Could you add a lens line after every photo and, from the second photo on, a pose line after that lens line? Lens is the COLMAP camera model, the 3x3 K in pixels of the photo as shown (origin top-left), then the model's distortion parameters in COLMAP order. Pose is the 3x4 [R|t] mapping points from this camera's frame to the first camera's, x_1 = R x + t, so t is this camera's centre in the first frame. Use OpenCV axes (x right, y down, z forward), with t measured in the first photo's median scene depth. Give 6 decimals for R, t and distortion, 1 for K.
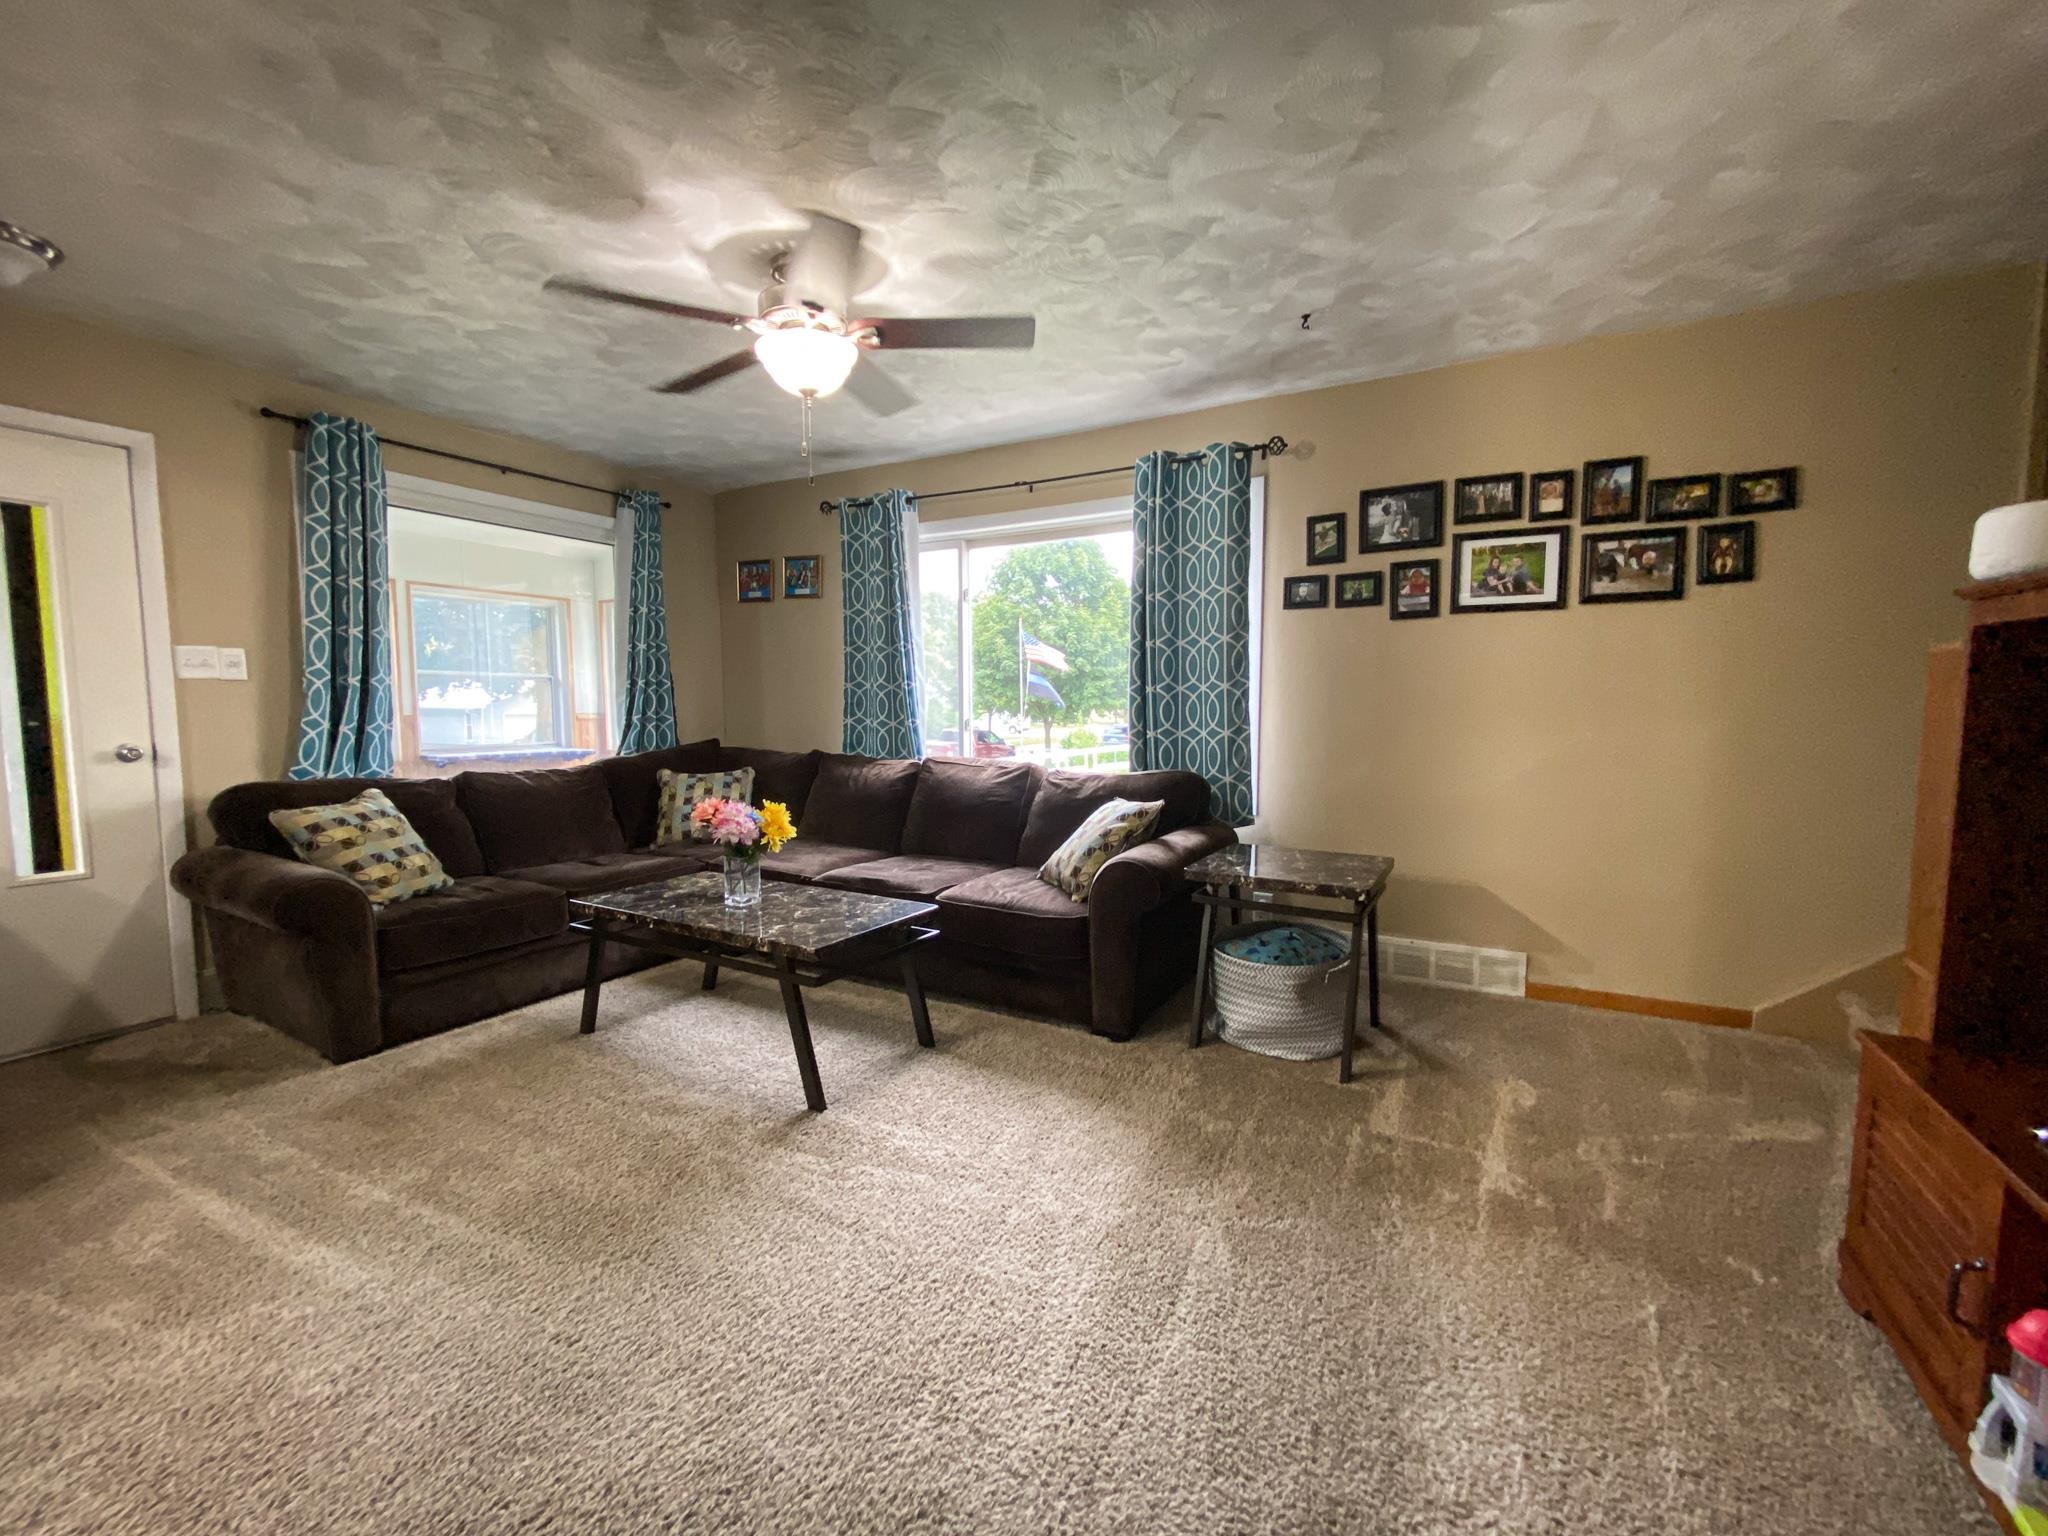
lens RADIAL K [[829.0, 0, 1025.5], [0, 829.0, 778.8], [0, 0, 1]] dist [-0.004563, 0.000246]
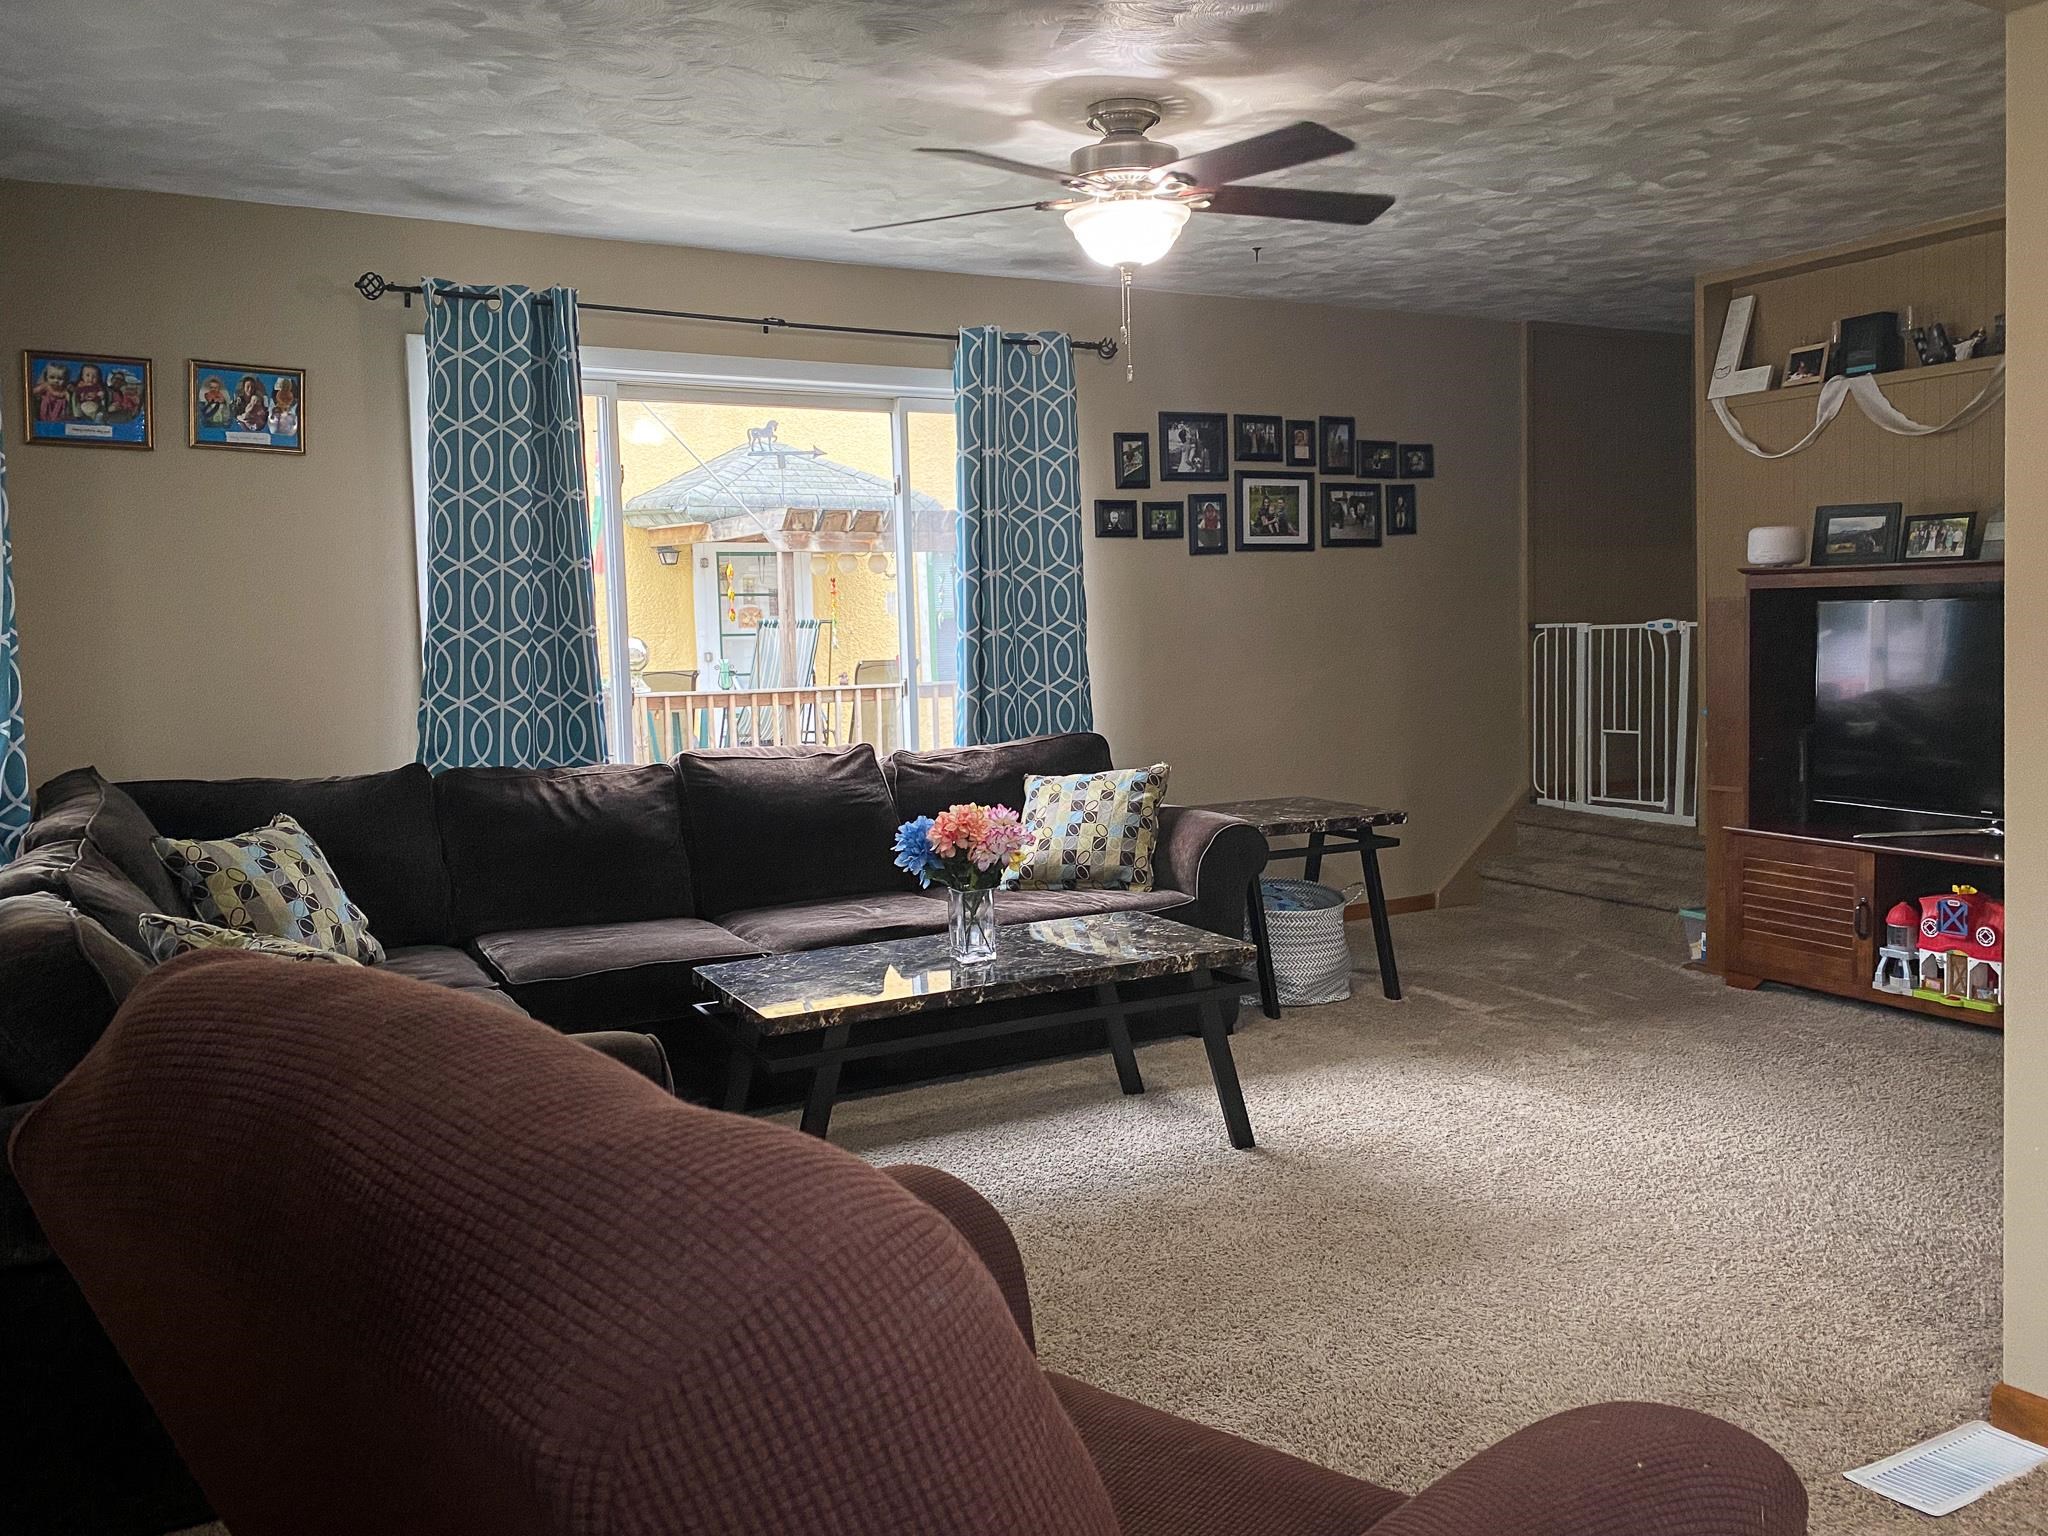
lens RADIAL K [[1589.3, 0, 1027.3], [0, 1589.3, 773.5], [0, 0, 1]] dist [0.045947, -0.027985]
pose [[0.530139, -0.095549, 0.842510, -1.222588], [0.098227, 0.993861, 0.050905, -0.059306], [-0.842202, 0.055771, 0.536270, 0.218374]]
